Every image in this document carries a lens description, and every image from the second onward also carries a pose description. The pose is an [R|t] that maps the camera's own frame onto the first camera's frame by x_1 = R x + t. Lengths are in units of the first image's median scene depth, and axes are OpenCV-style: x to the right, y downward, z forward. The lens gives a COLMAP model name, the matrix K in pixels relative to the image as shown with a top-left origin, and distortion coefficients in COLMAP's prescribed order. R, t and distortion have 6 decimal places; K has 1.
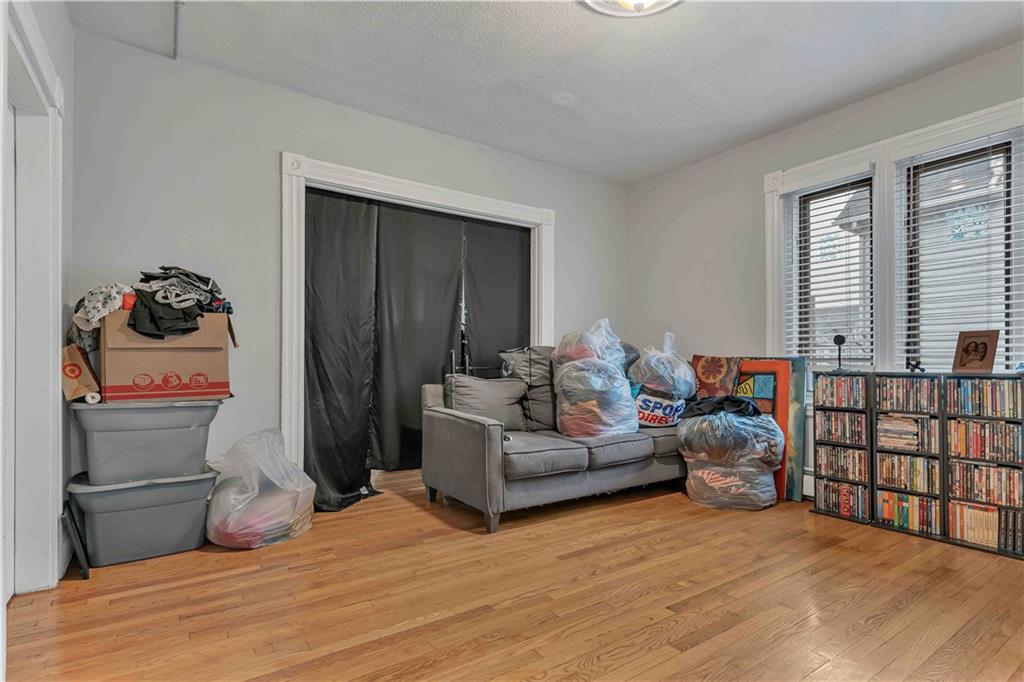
lens RADIAL K [[495.7, 0, 520.6], [0, 495.7, 358.6], [0, 0, 1]] dist [0.000406, -0.000324]
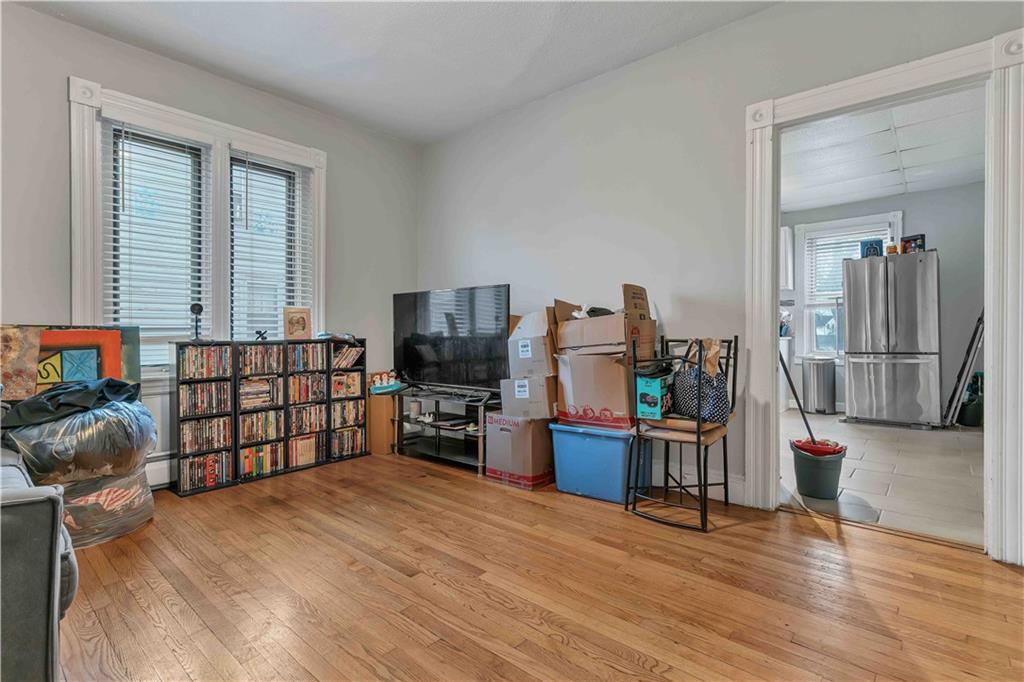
lens RADIAL K [[495.7, 0, 513.7], [0, 495.7, 335.1], [0, 0, 1]] dist [0.000406, -0.000324]
pose [[-0.248484, -0.007860, 0.968604, -0.477907], [-0.002475, 0.999969, 0.007479, 0.005319], [-0.968633, -0.000538, -0.248496, 0.693133]]
